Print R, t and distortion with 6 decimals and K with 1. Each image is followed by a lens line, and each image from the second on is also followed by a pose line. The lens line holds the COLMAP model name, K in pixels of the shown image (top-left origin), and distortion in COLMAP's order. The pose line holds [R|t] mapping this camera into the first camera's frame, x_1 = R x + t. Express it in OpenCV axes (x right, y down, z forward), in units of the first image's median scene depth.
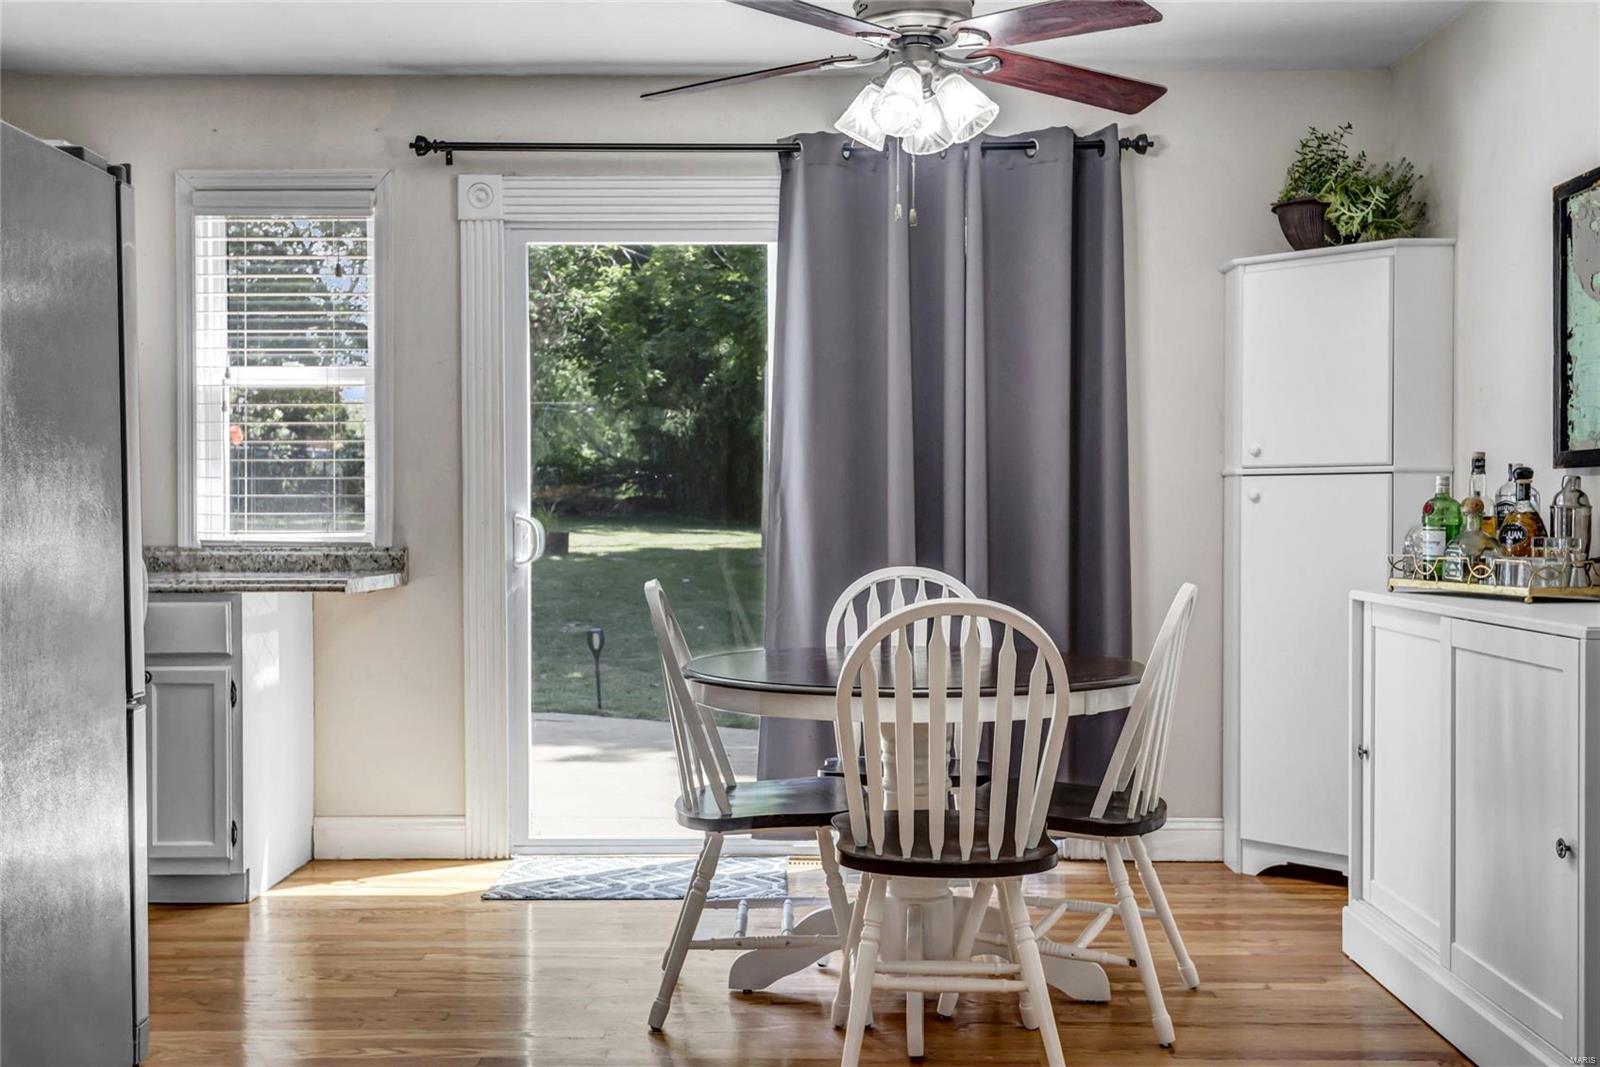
lens RADIAL K [[1611.1, 0, 795.5], [0, 1611.1, 522.9], [0, 0, 1]] dist [0.019210, 0.000000]
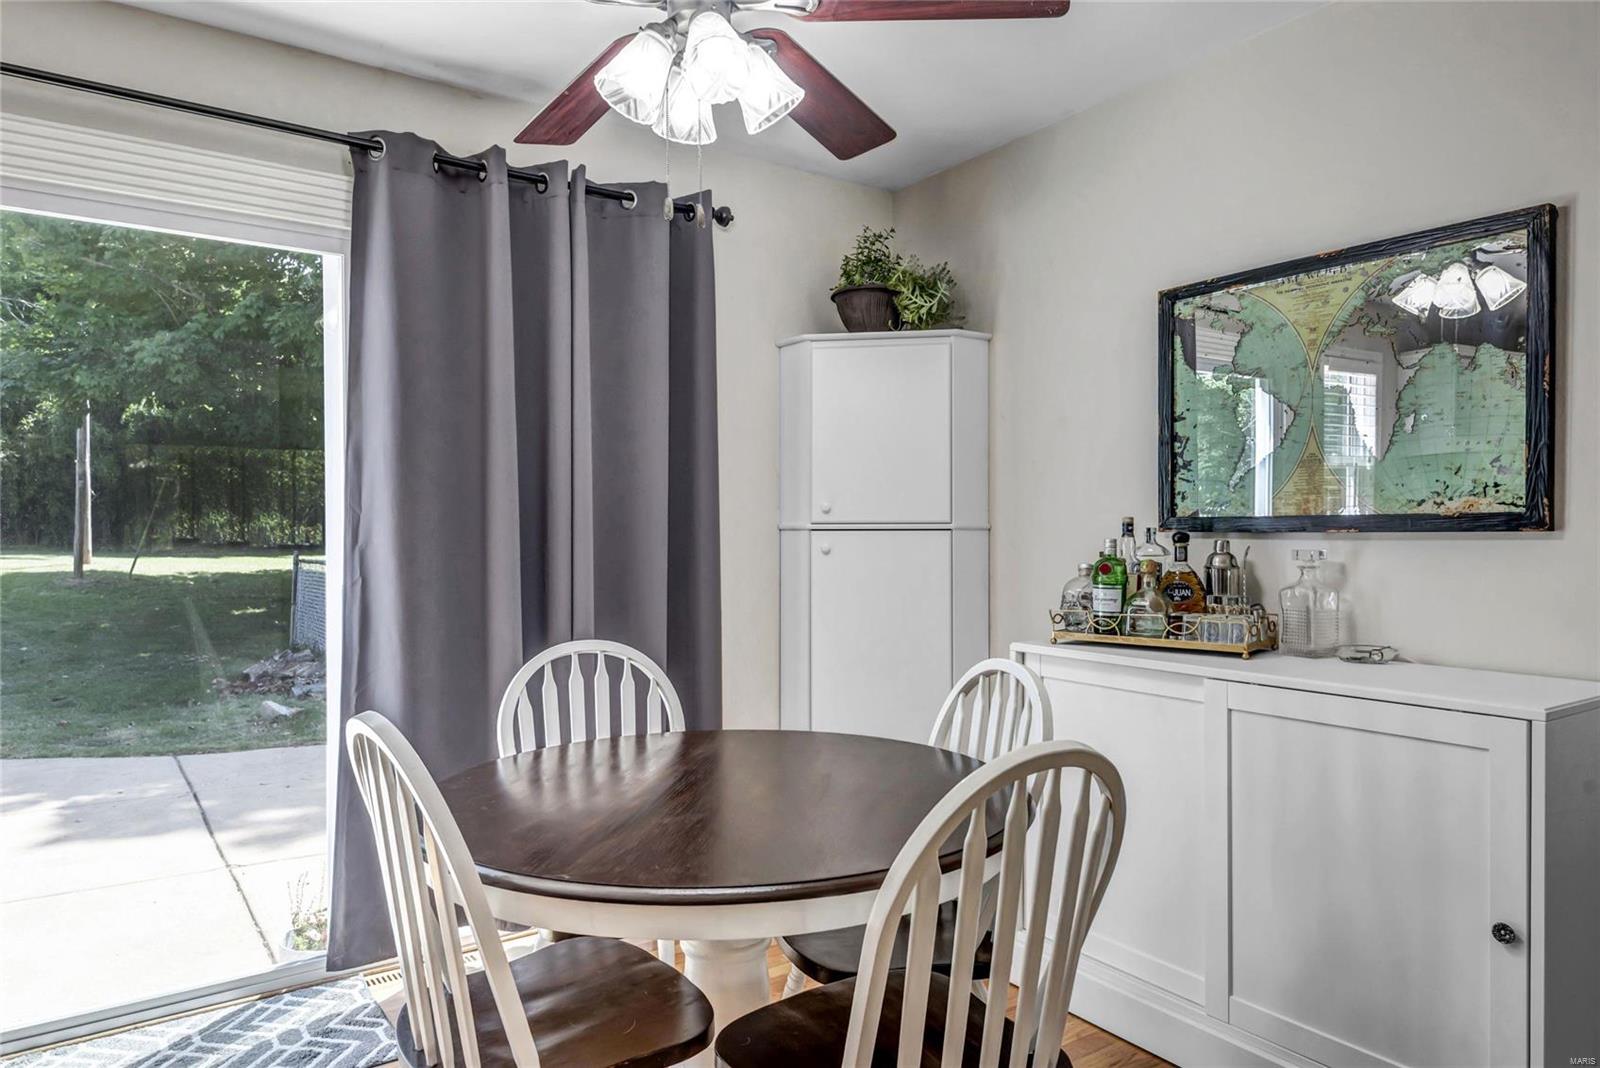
lens RADIAL K [[1019.2, 0, 805.6], [0, 1019.2, 539.6], [0, 0, 1]] dist [0.019051, -0.000992]
pose [[0.810758, -0.002715, 0.585375, -0.150575], [0.004202, 0.999990, -0.001182, -0.024556], [-0.585366, 0.003418, 0.810762, 0.480988]]
